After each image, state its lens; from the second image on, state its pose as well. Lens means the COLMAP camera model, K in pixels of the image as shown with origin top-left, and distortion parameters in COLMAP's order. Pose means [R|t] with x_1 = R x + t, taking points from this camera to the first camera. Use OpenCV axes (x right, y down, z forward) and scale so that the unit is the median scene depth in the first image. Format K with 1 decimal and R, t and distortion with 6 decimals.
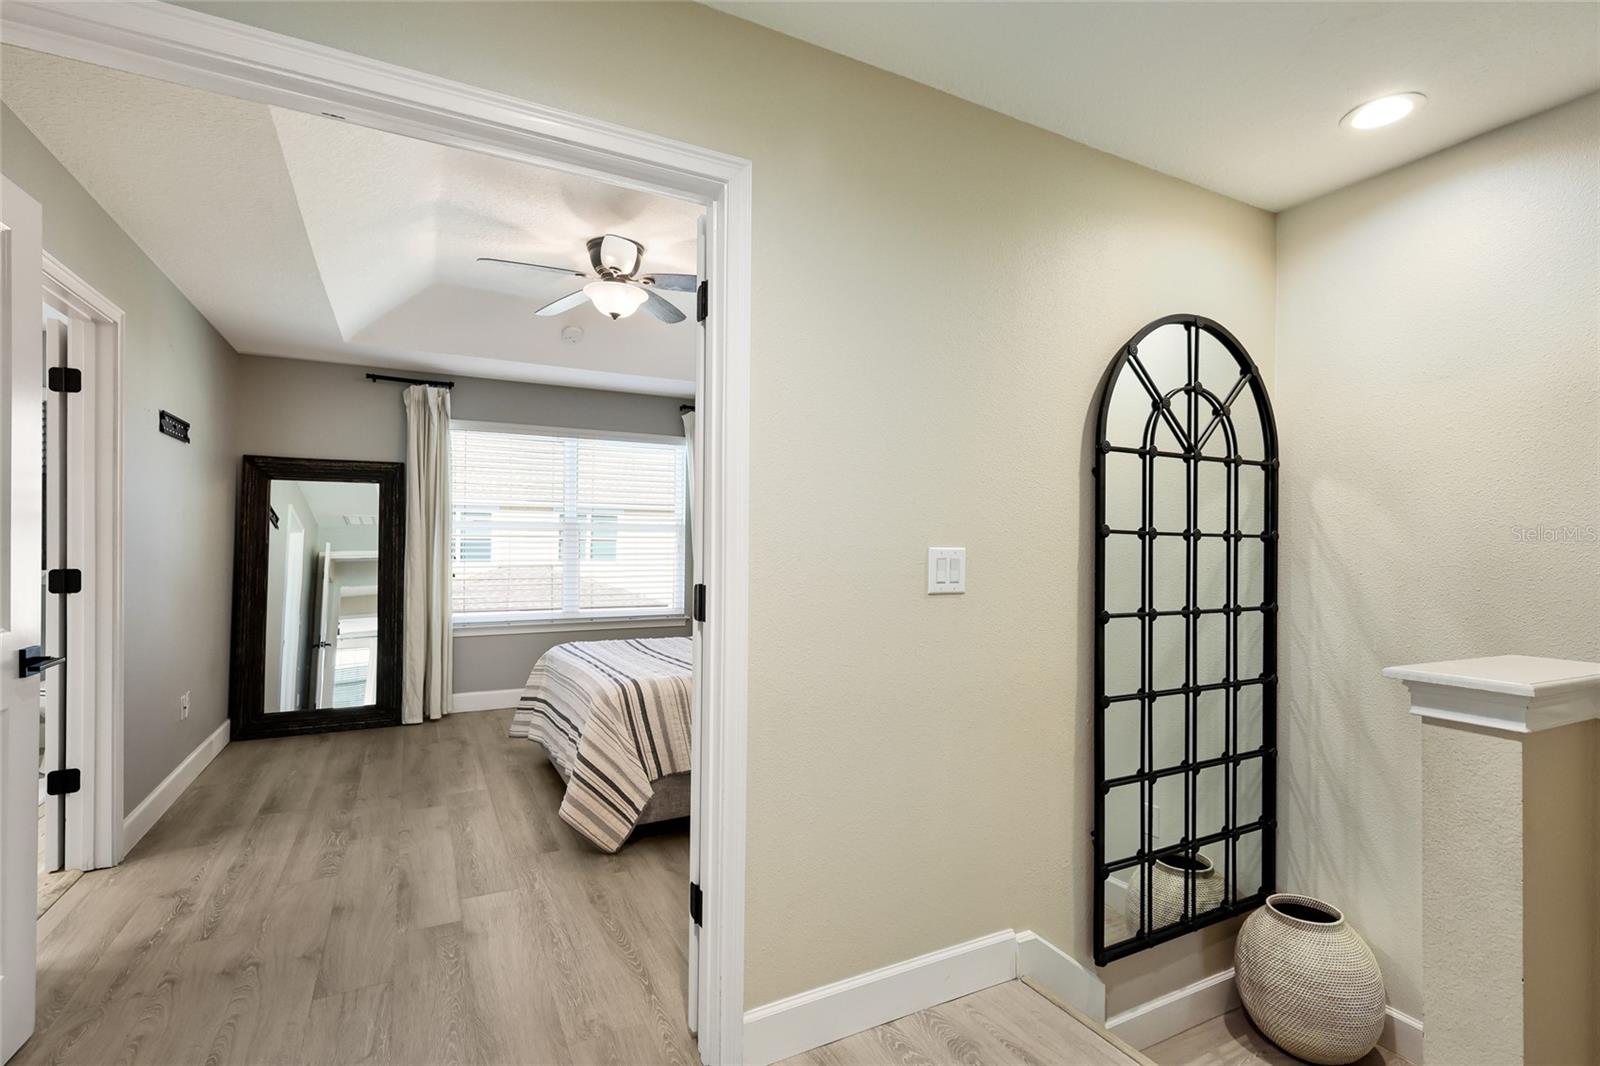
lens RADIAL K [[756.5, 0, 797.2], [0, 756.5, 537.8], [0, 0, 1]] dist [0.001640, 0.000921]
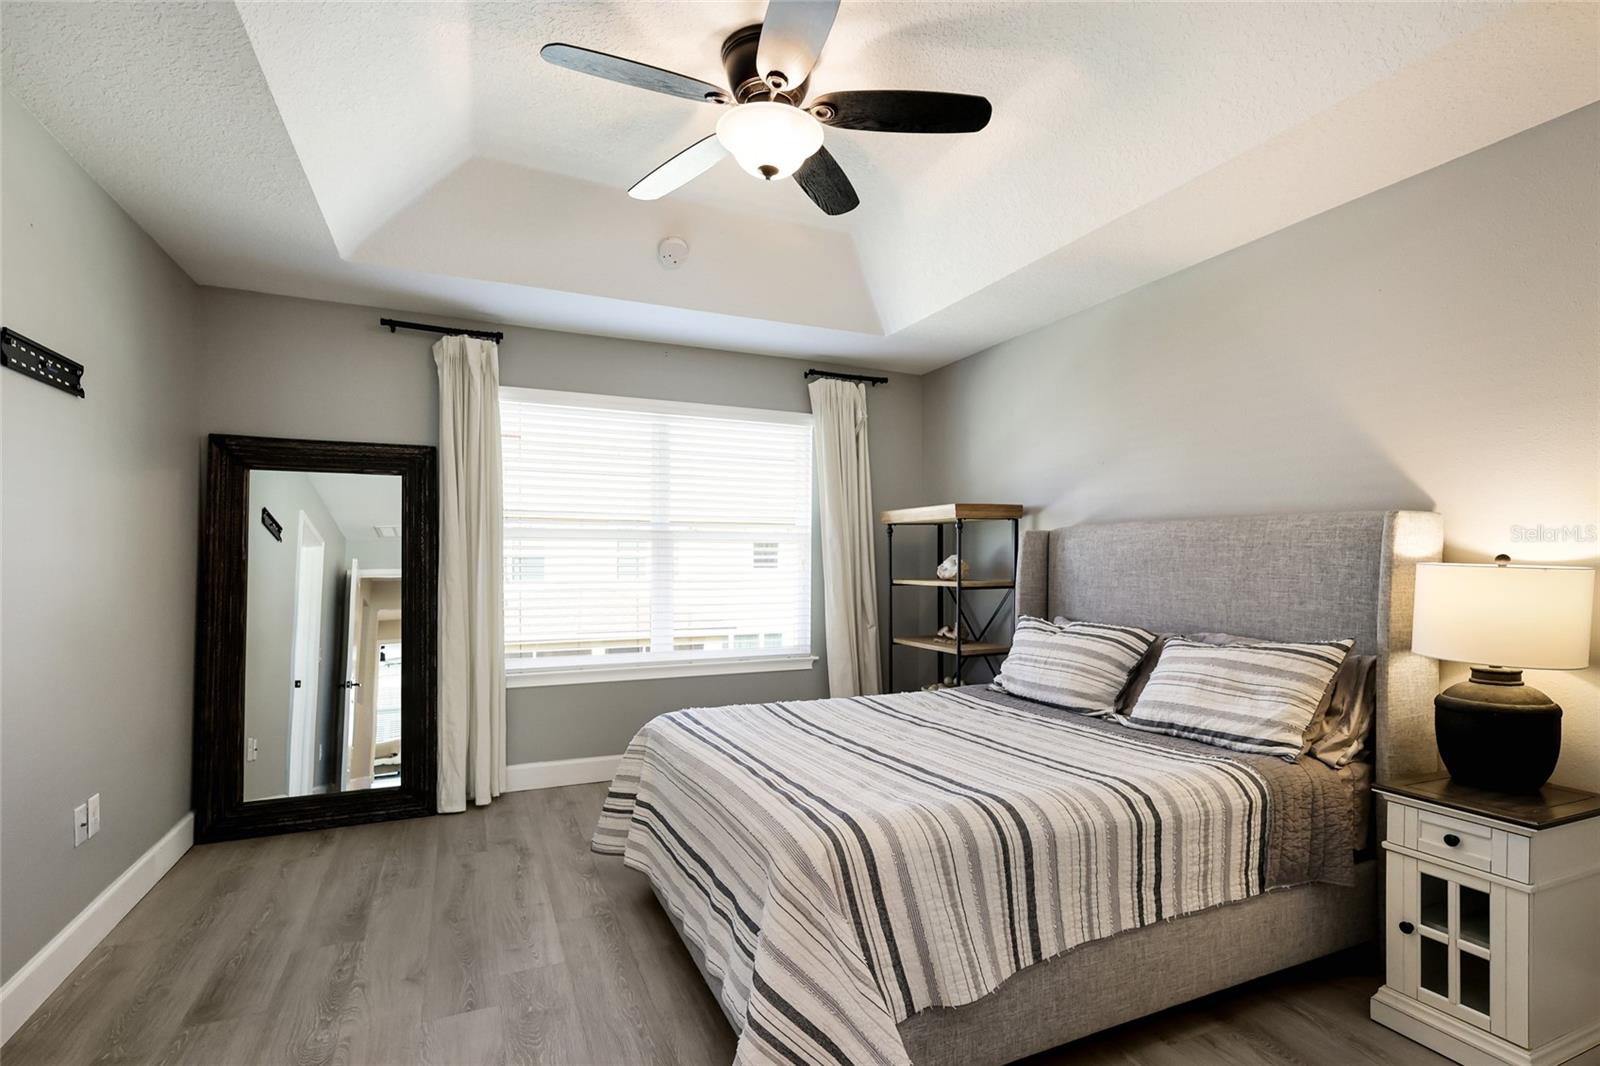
lens RADIAL K [[756.5, 0, 808.9], [0, 756.5, 567.0], [0, 0, 1]] dist [0.001640, 0.000921]
pose [[0.999042, -0.003679, -0.043612, -0.158867], [0.004488, 0.999820, 0.018460, 0.003589], [0.043537, -0.018638, 0.998878, 0.347439]]
